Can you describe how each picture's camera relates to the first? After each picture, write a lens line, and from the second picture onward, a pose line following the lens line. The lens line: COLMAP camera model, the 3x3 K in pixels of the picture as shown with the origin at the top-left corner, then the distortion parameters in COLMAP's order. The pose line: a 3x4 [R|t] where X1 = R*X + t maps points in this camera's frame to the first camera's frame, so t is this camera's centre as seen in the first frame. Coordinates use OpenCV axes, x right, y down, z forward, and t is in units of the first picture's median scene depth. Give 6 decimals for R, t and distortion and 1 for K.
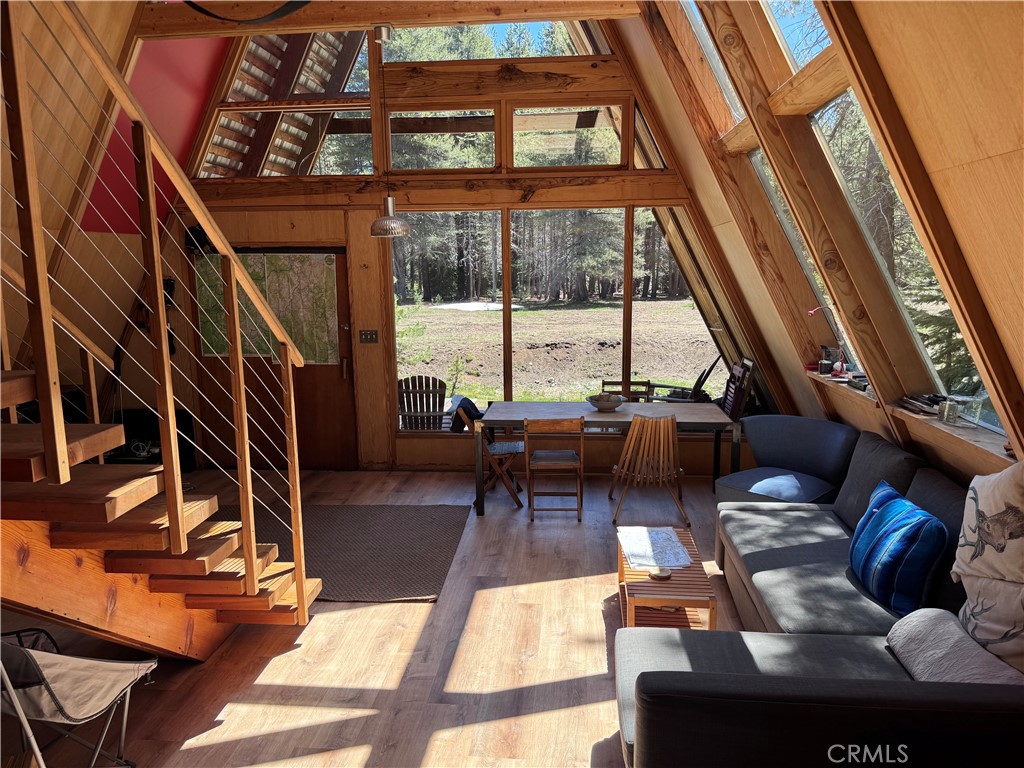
lens RADIAL K [[755.5, 0, 517.5], [0, 755.5, 398.5], [0, 0, 1]] dist [0.132756, -0.263303]
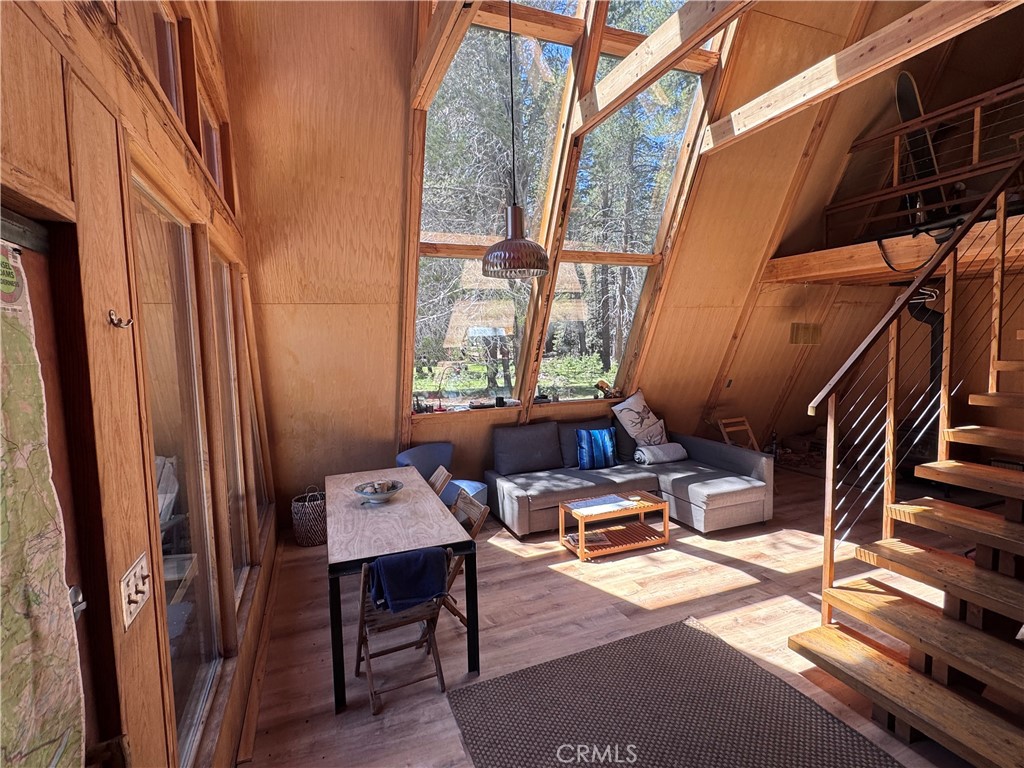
lens RADIAL K [[492.3, 0, 512.0], [0, 492.3, 384.0], [0, 0, 1]] dist [0.001770, 0.000288]
pose [[-0.455206, -0.056483, 0.888593, -0.536075], [0.182745, 0.970813, 0.155325, -0.210601], [-0.871431, 0.233091, -0.431598, 1.253742]]
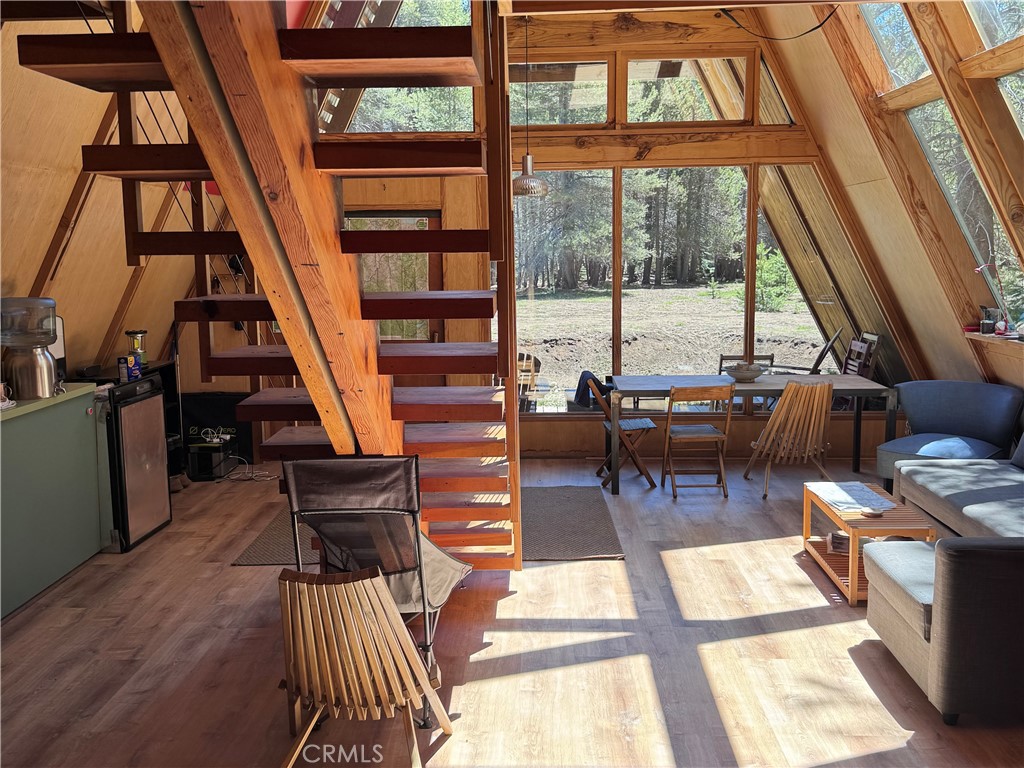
lens RADIAL K [[1018.1, 0, 512.0], [0, 1018.1, 384.0], [0, 0, 1]] dist [0.141964, -0.300314]
pose [[0.998388, -0.009274, 0.055990, -0.276564], [0.011489, 0.999159, -0.039367, 0.076051], [-0.055578, 0.039946, 0.997655, -0.277497]]
